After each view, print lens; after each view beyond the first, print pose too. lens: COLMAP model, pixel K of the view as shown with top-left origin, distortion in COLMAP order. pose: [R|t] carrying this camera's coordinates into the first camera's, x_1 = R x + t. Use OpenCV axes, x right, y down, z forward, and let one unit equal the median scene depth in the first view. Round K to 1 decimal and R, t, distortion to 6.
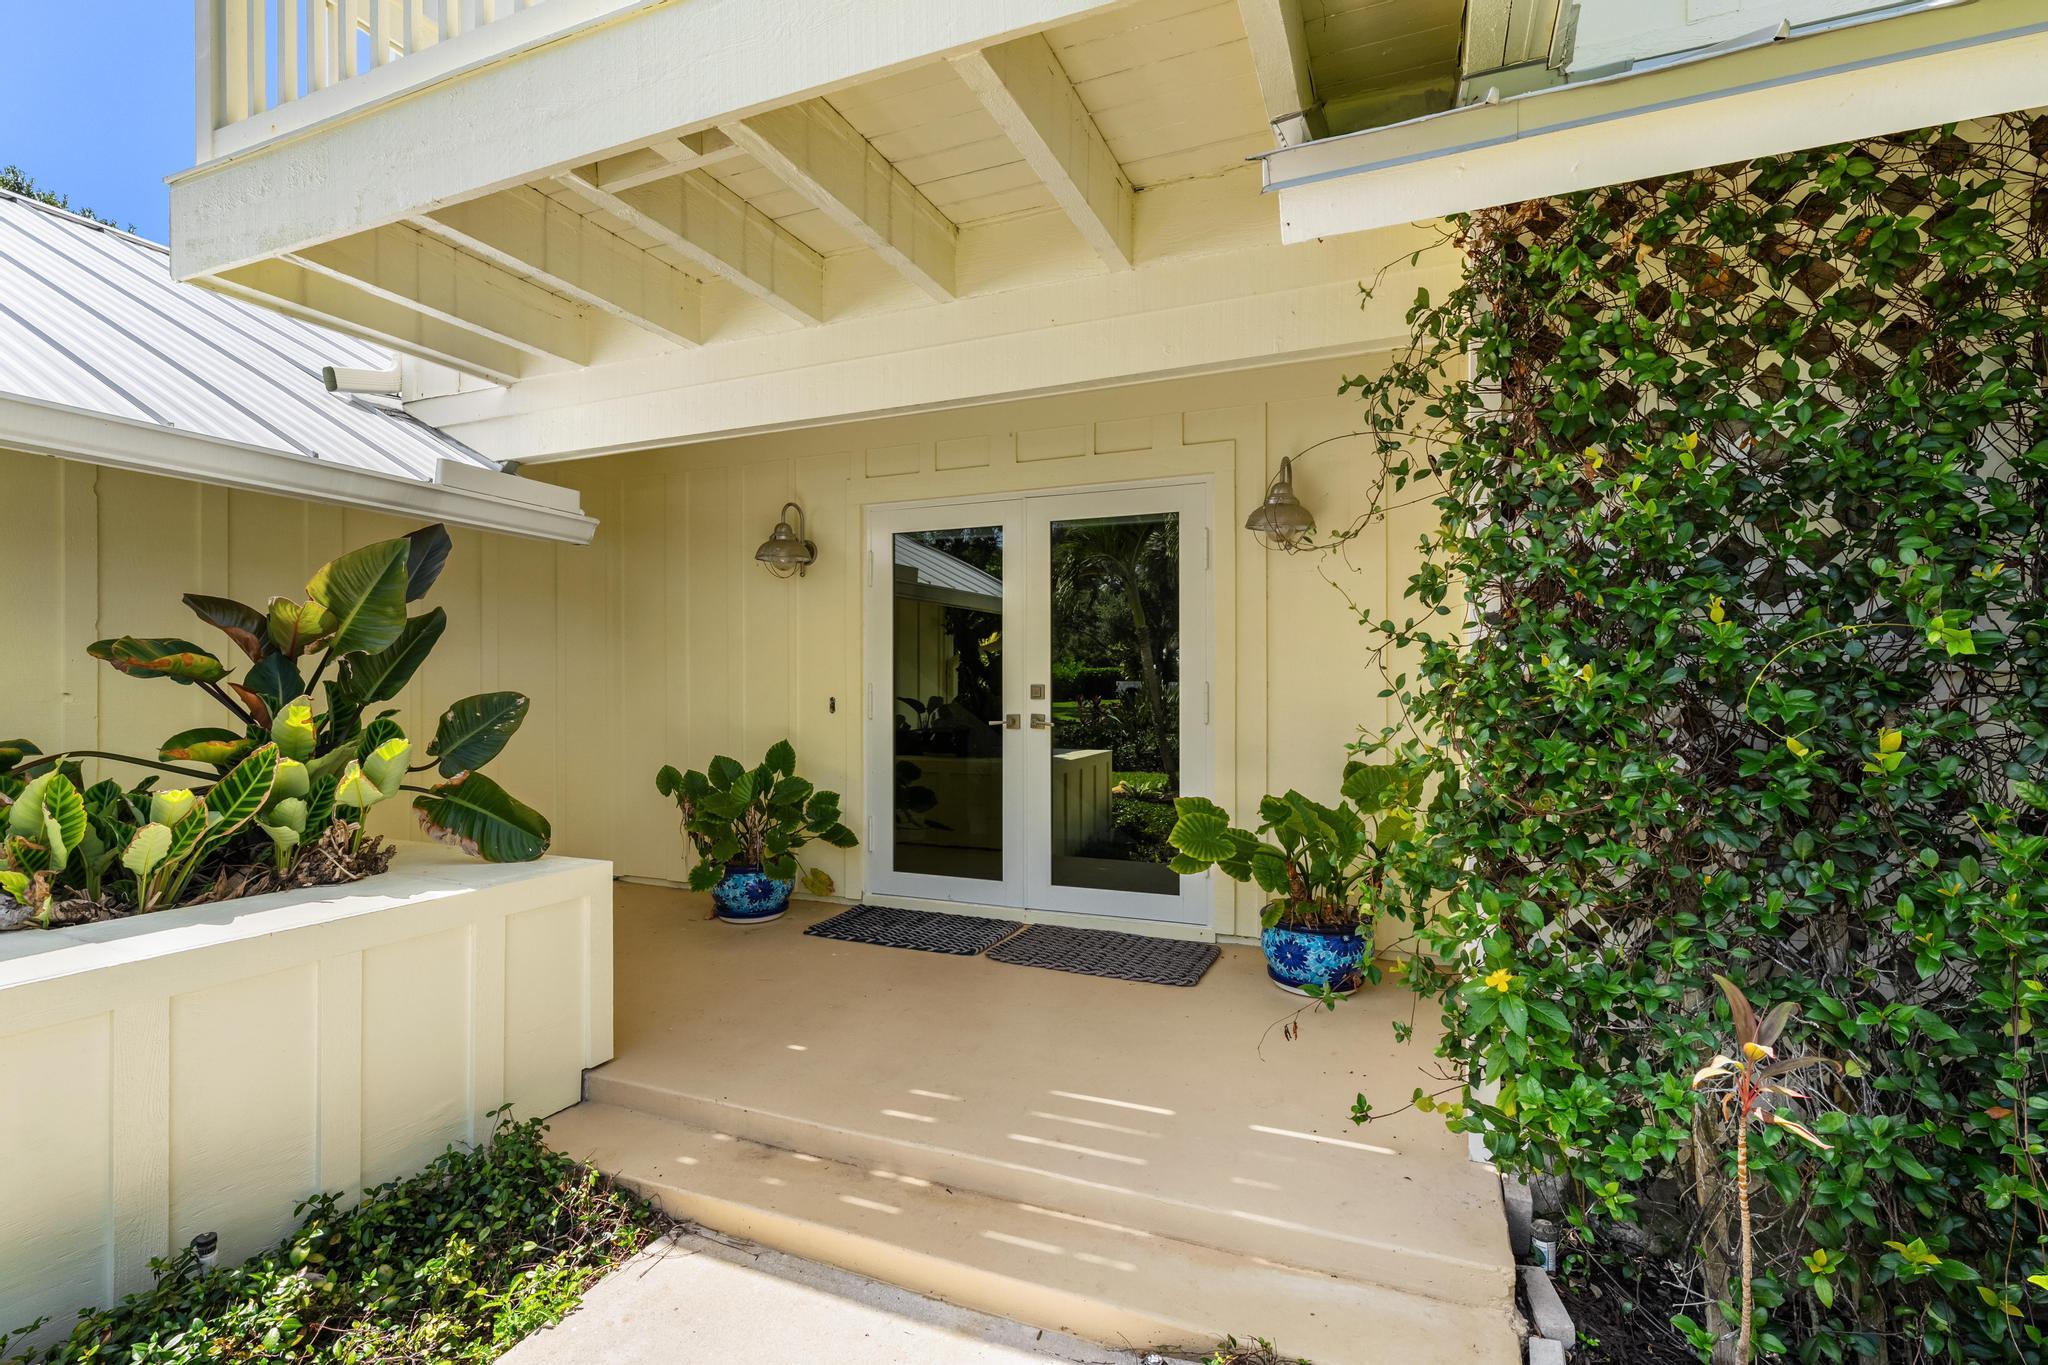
lens RADIAL K [[947.8, 0, 1024.0], [0, 947.8, 682.5], [0, 0, 1]] dist [0.000057, -0.000004]
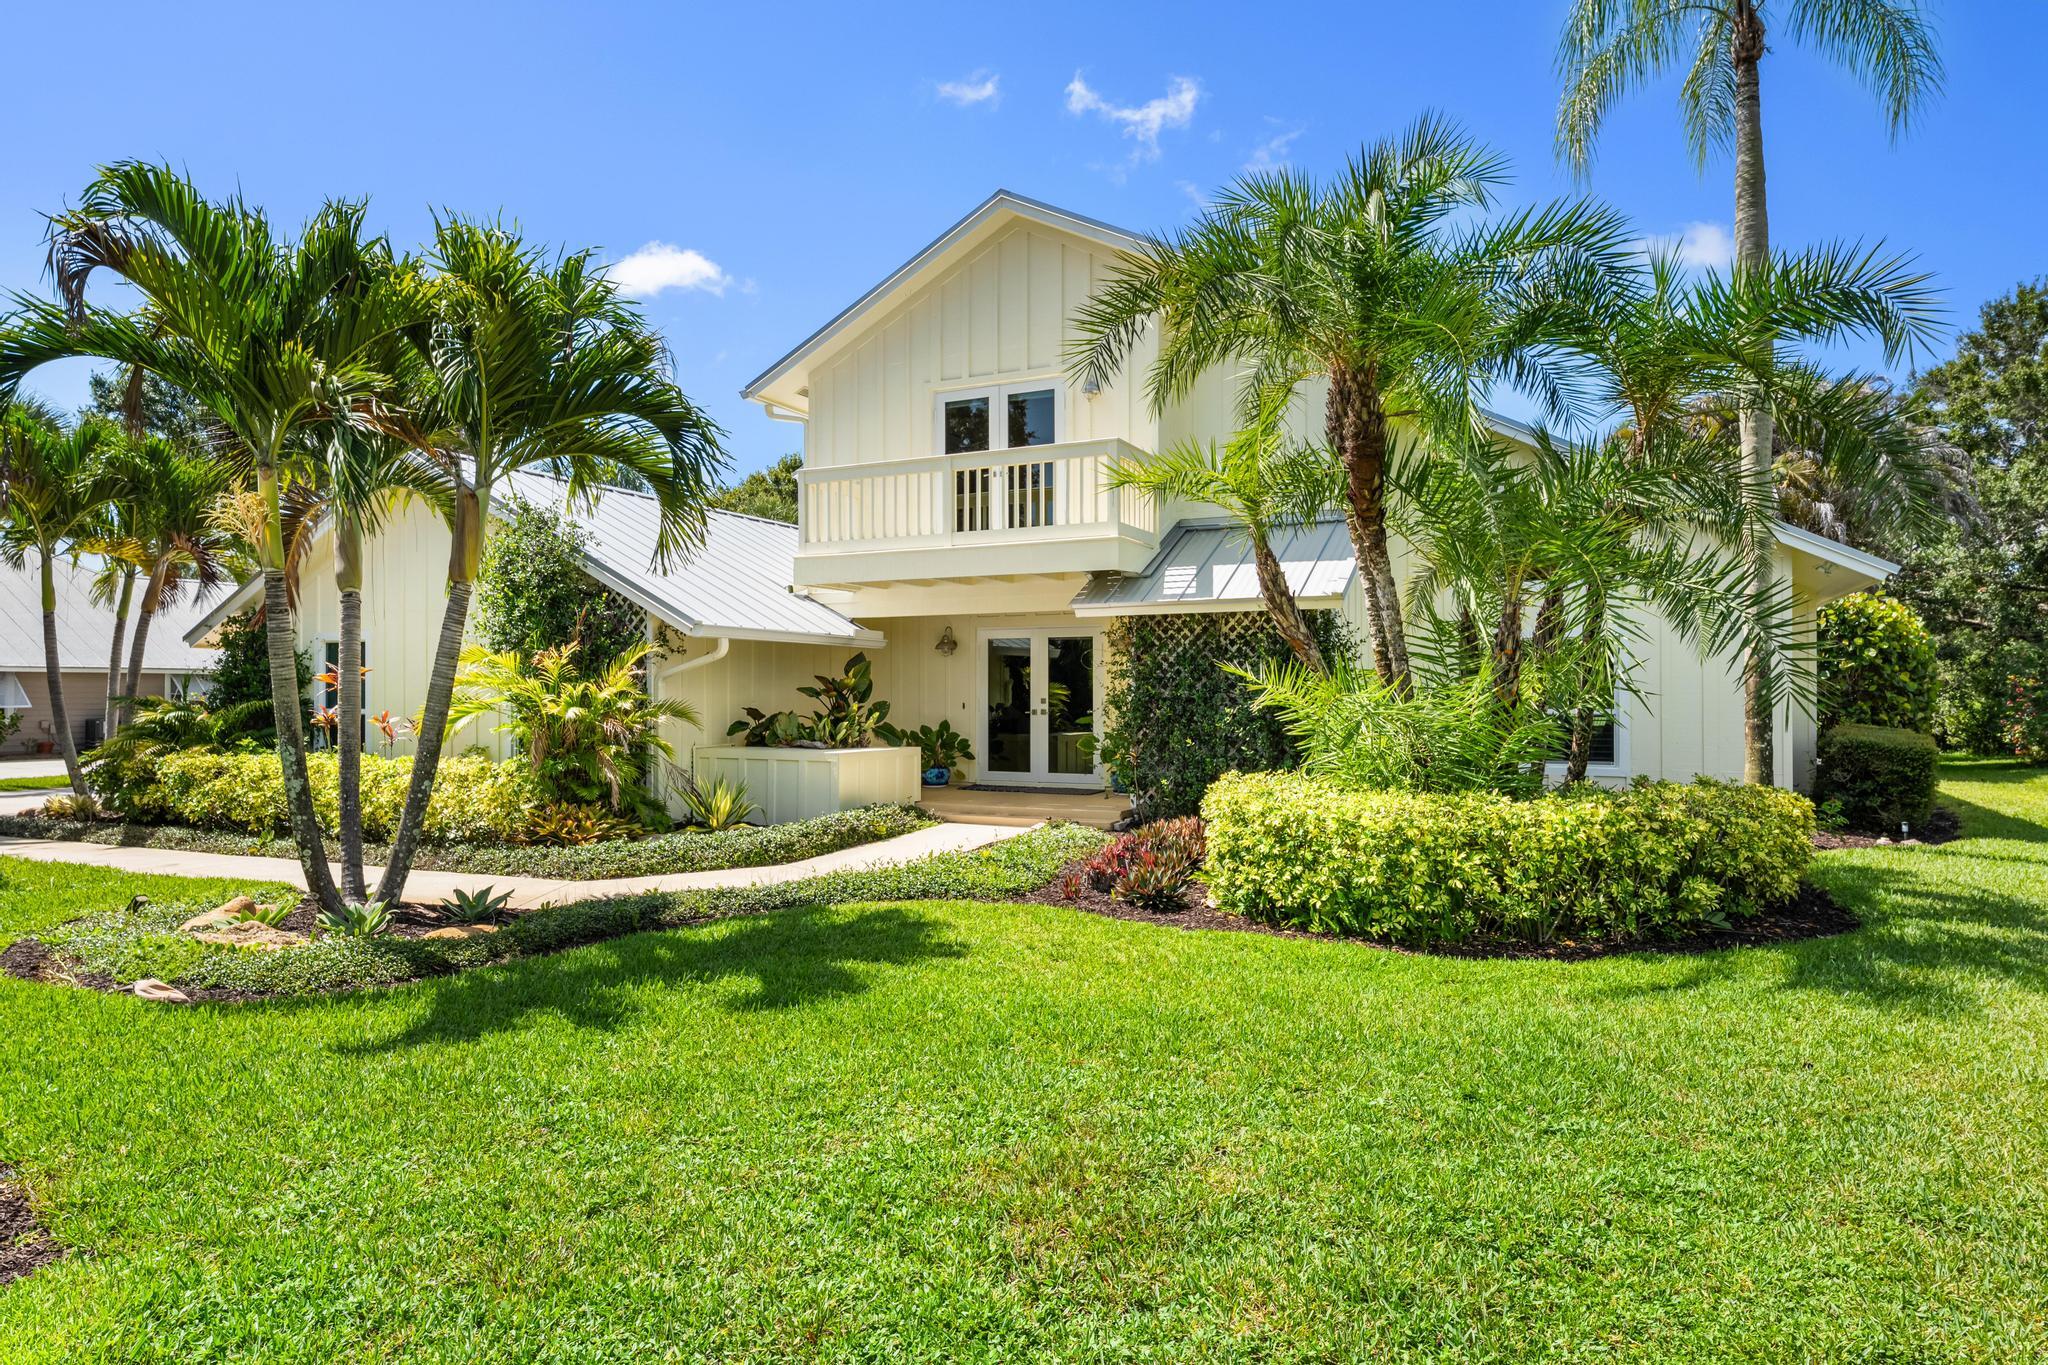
lens RADIAL K [[1154.6, 0, 1024.4], [0, 1154.6, 705.2], [0, 0, 1]] dist [0.000978, 0.000014]
pose [[0.999511, 0.004672, -0.030902, 0.060067], [-0.004319, 0.999925, 0.011477, -0.015803], [0.030954, -0.011338, 0.999457, -2.237102]]
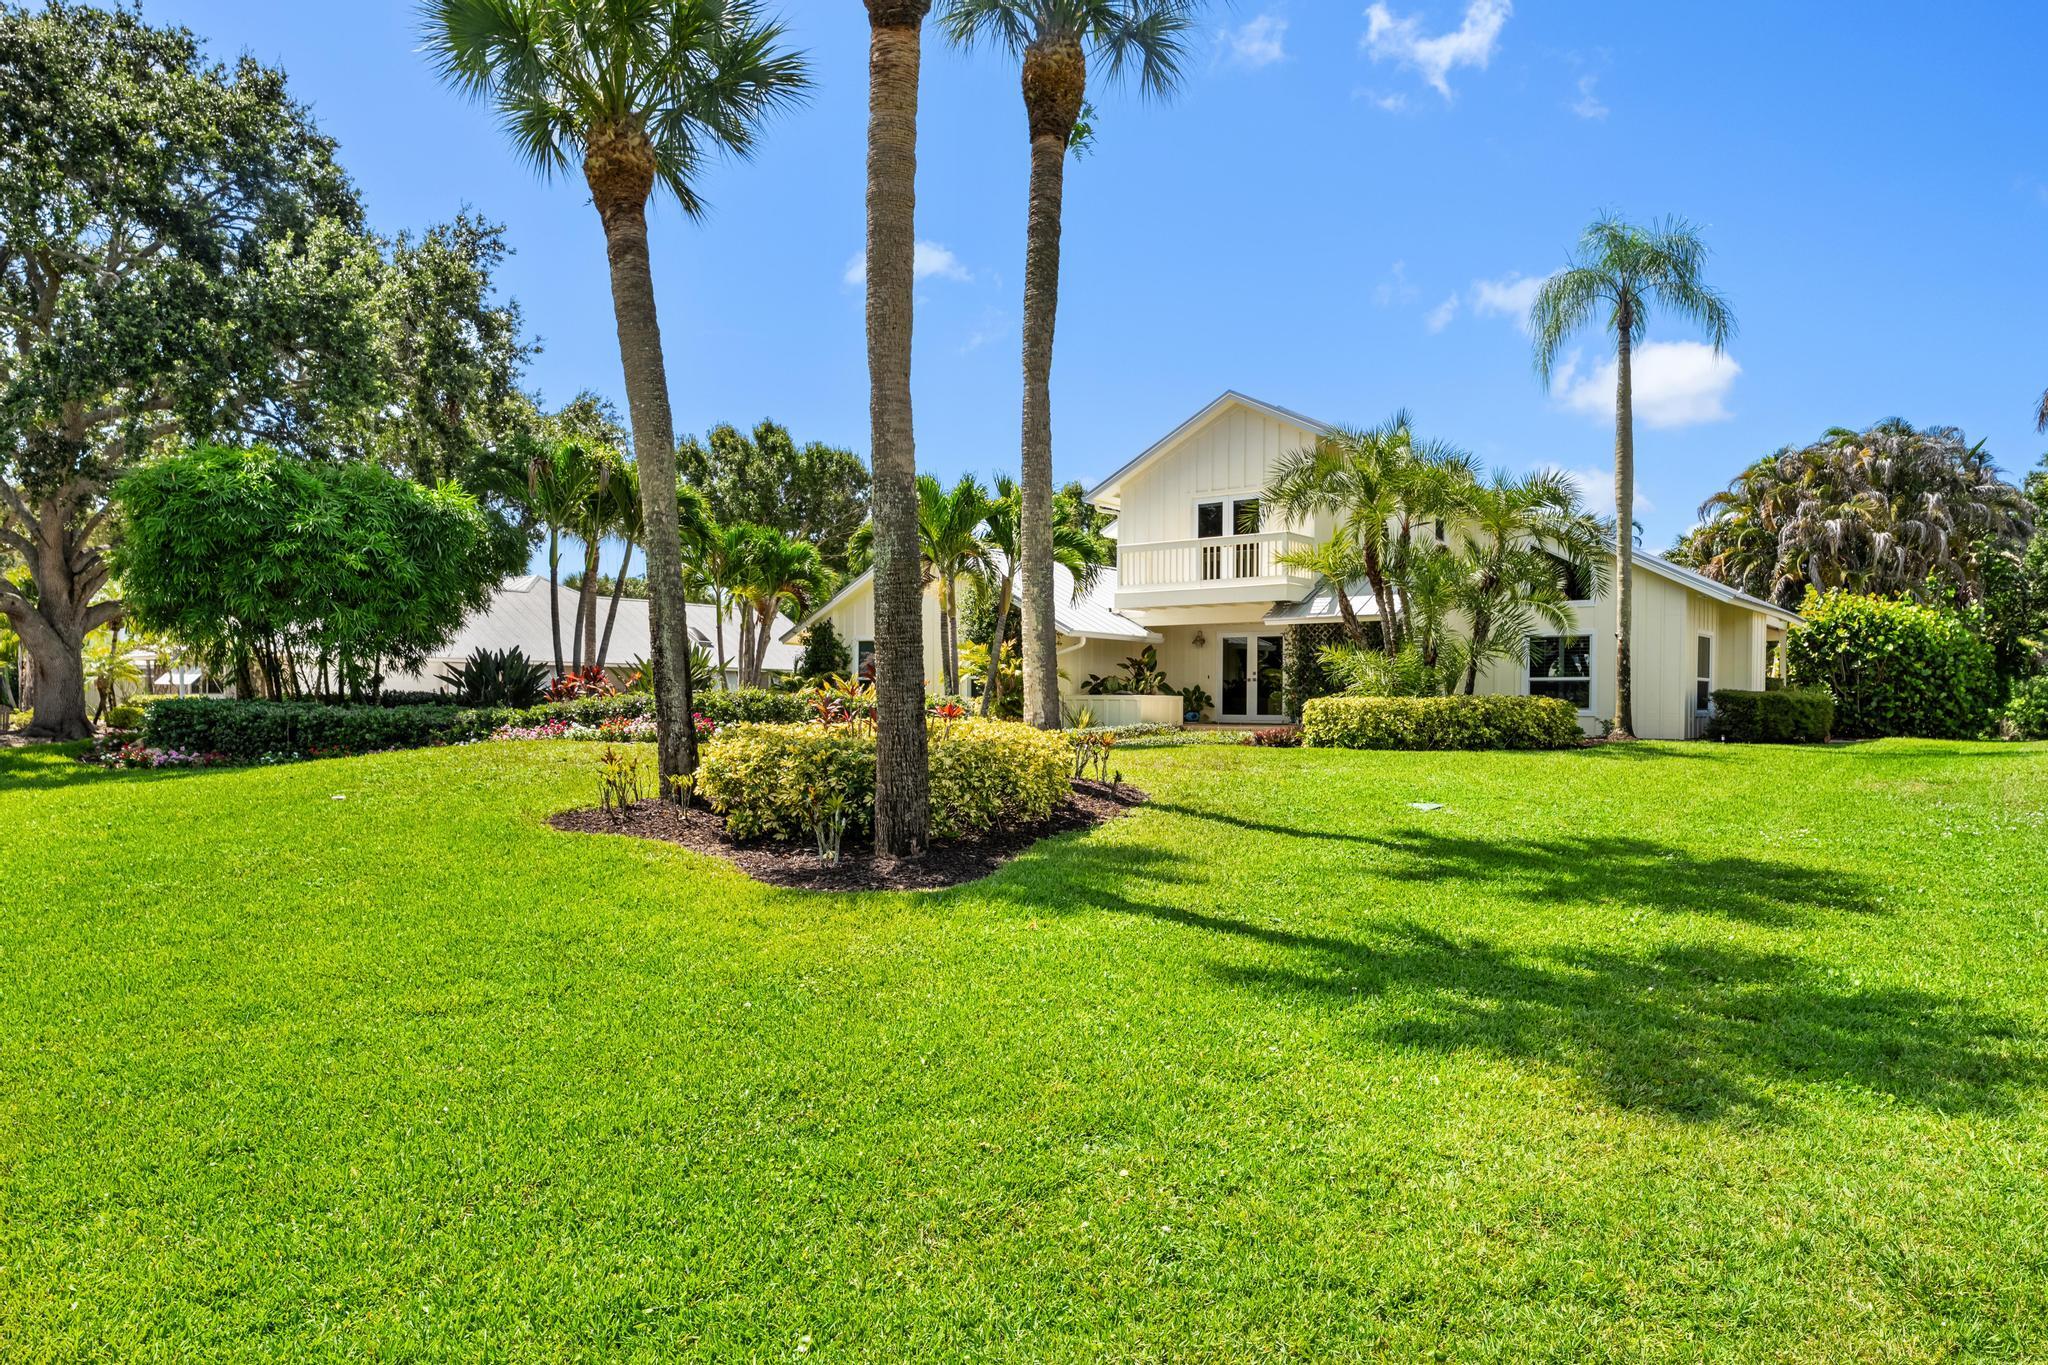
lens RADIAL K [[1371.8, 0, 1018.5], [0, 1371.8, 758.4], [0, 0, 1]] dist [-0.002375, -0.000144]
pose [[0.970978, 0.019402, -0.238382, 0.489684], [-0.011204, 0.999300, 0.035697, 0.193074], [0.238908, -0.031991, 0.970515, -5.692266]]
